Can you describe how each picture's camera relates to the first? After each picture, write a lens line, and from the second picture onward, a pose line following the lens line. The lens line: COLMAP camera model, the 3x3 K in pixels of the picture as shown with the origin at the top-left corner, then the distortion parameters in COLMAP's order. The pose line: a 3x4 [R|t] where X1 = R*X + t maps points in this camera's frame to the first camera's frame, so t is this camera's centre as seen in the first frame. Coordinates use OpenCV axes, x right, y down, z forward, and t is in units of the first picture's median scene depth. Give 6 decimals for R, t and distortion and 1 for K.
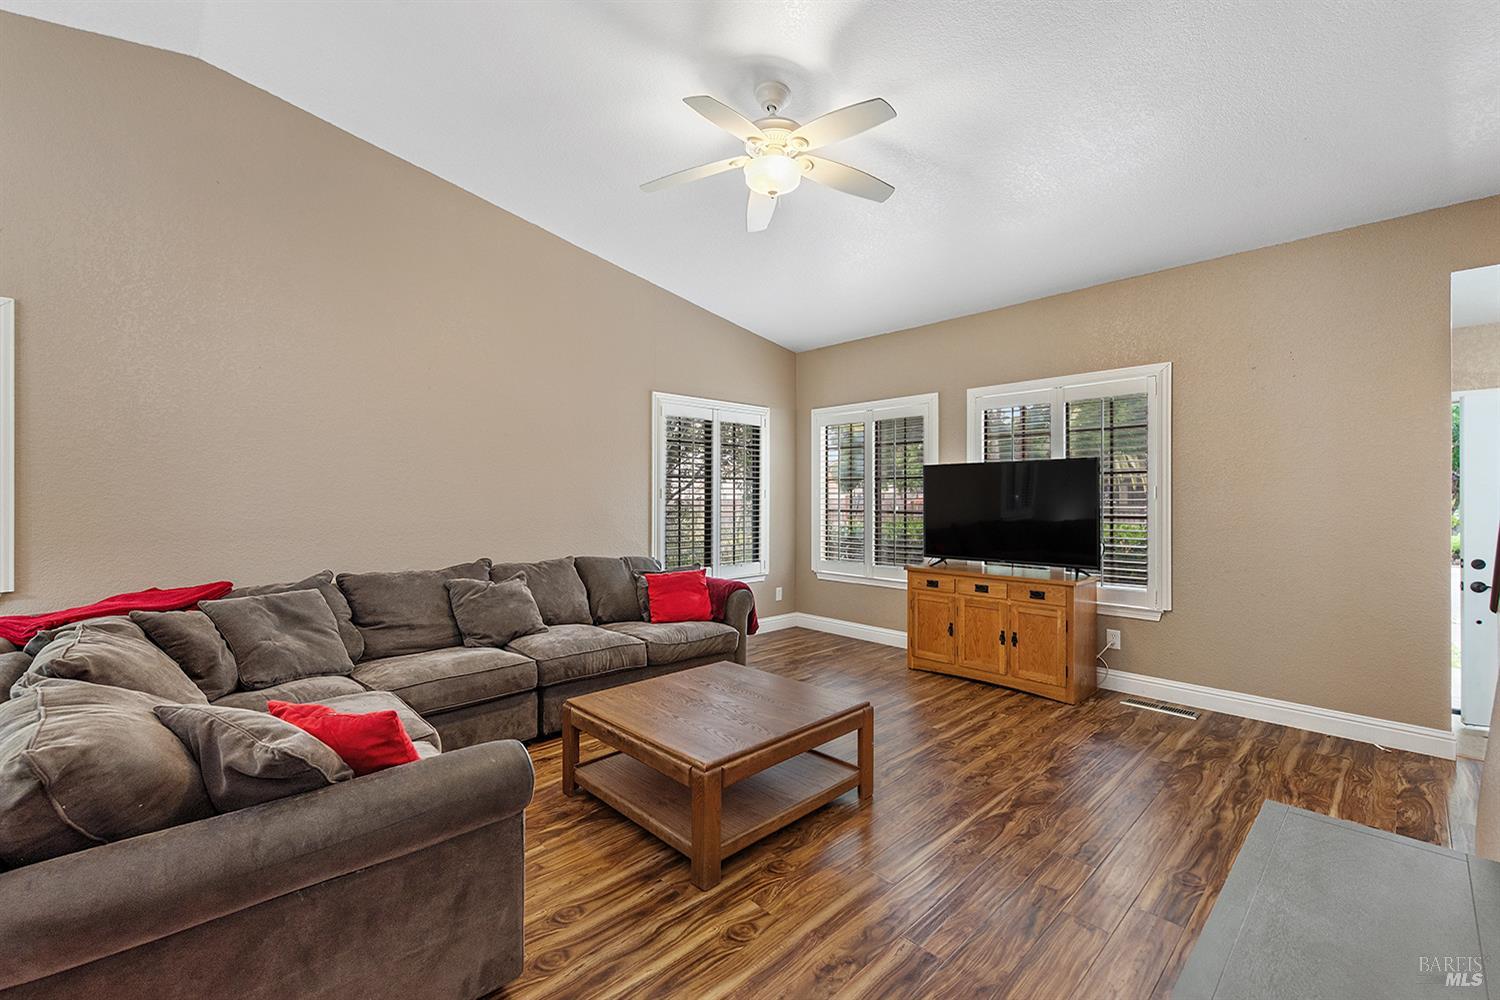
lens RADIAL K [[636.1, 0, 725.4], [0, 636.1, 496.4], [0, 0, 1]] dist [0.000442, -0.000382]
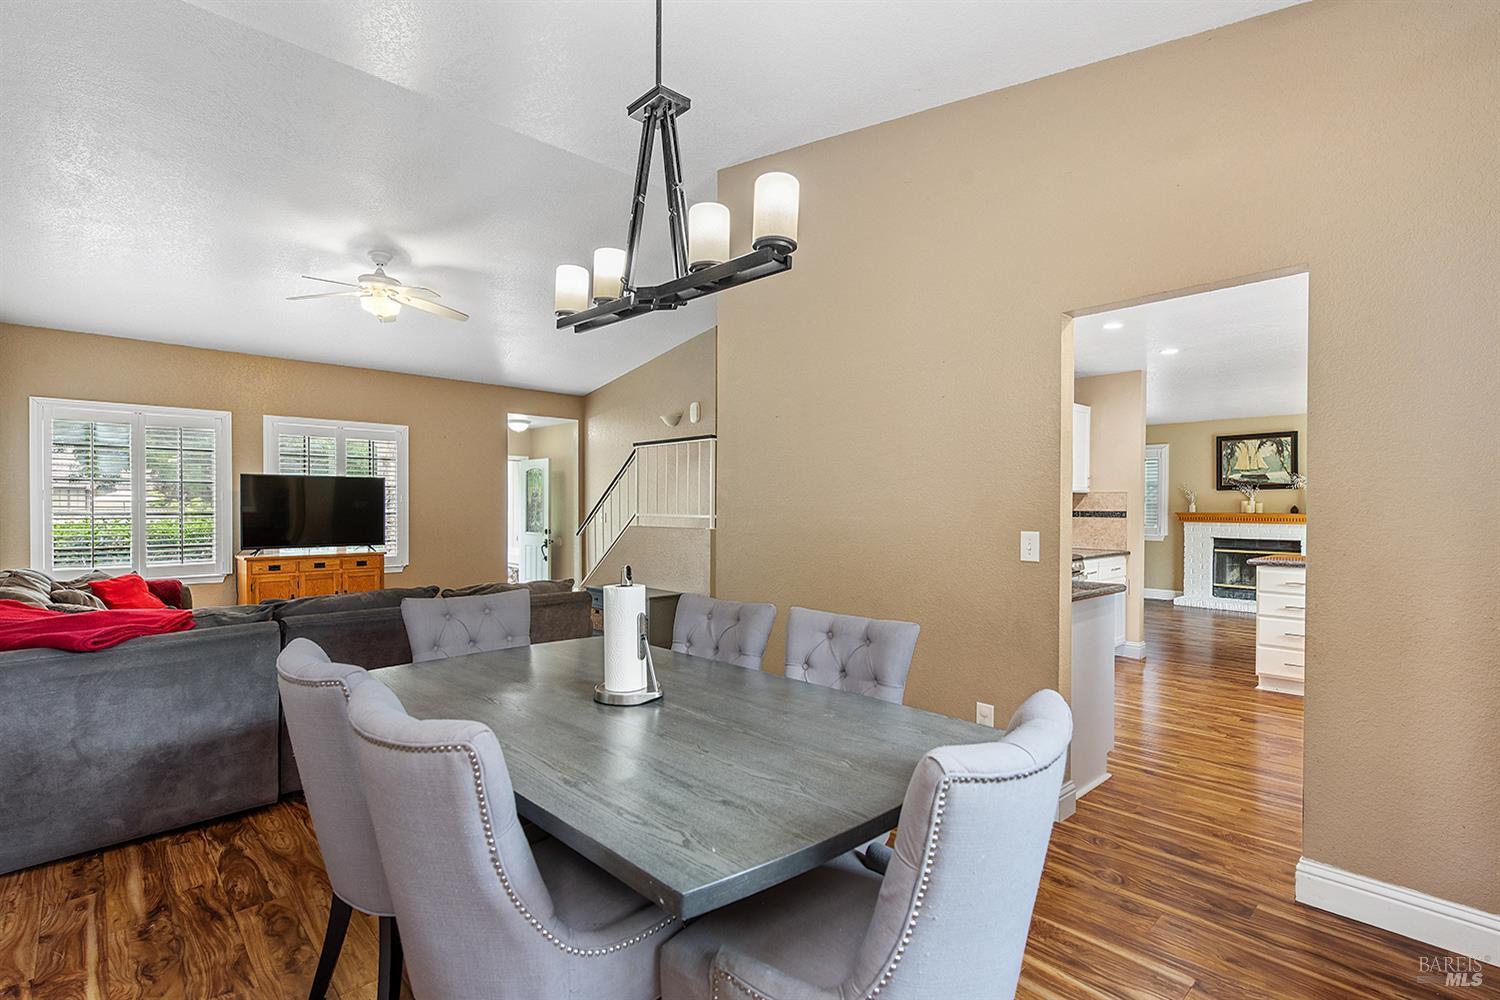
lens RADIAL K [[741.9, 0, 755.0], [0, 741.9, 498.8], [0, 0, 1]] dist [0.014039, -0.003240]
pose [[0.018194, -0.012182, 0.999760, -1.782211], [-0.006499, 0.999903, 0.012302, -0.042814], [-0.999813, -0.006722, 0.018113, 0.003692]]
